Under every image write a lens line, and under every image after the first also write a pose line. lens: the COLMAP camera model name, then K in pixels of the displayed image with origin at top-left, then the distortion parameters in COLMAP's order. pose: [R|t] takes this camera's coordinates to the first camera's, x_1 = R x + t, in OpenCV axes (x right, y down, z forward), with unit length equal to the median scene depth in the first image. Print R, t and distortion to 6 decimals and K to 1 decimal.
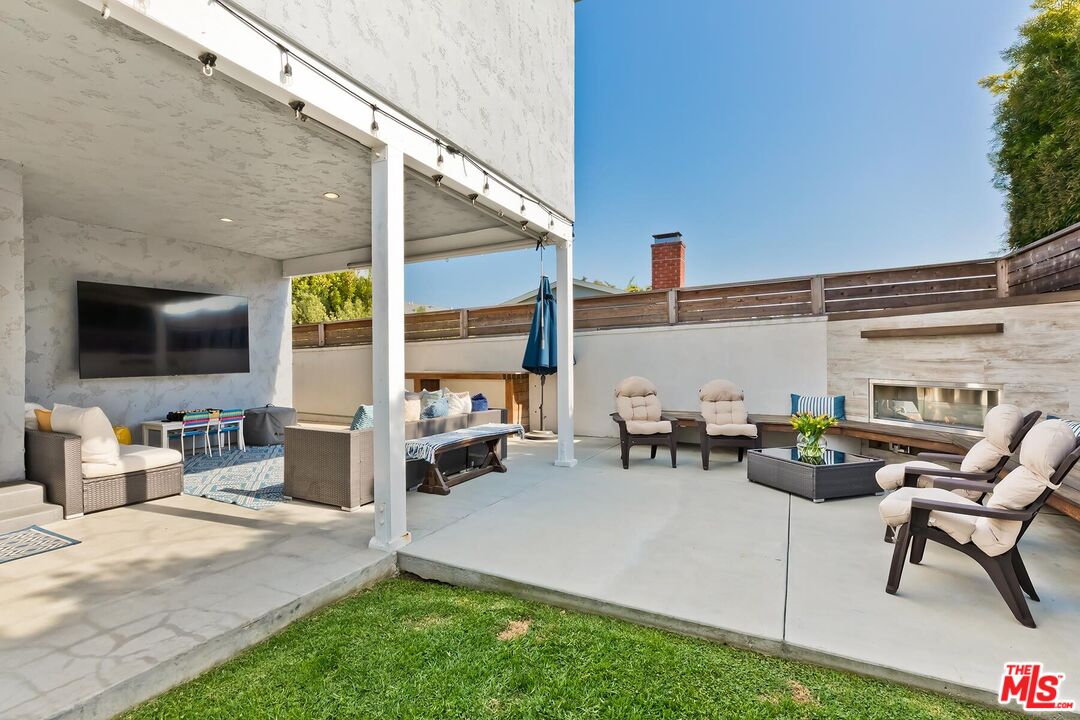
lens RADIAL K [[491.0, 0, 535.4], [0, 491.0, 358.0], [0, 0, 1]] dist [0.000040, 0.000071]
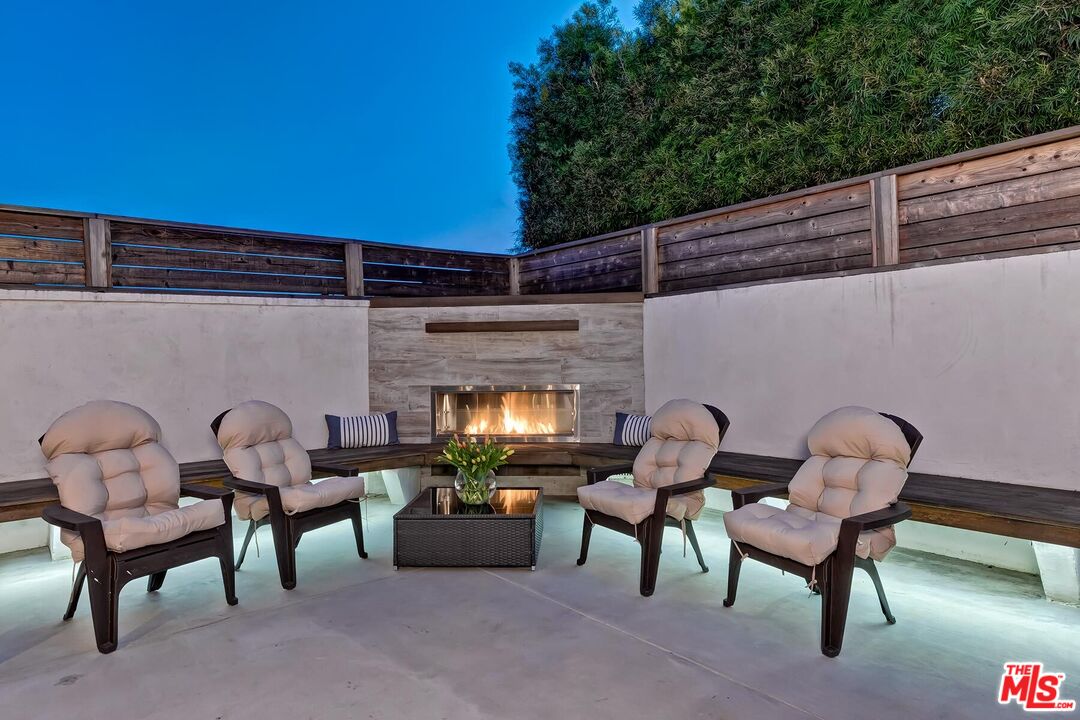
lens RADIAL K [[586.1, 0, 554.7], [0, 586.1, 357.2], [0, 0, 1]] dist [0.001437, -0.000708]
pose [[0.378930, 0.004807, 0.925413, -0.096346], [0.012562, 0.999868, -0.010337, 0.009855], [-0.925340, 0.015542, 0.378819, 0.487268]]
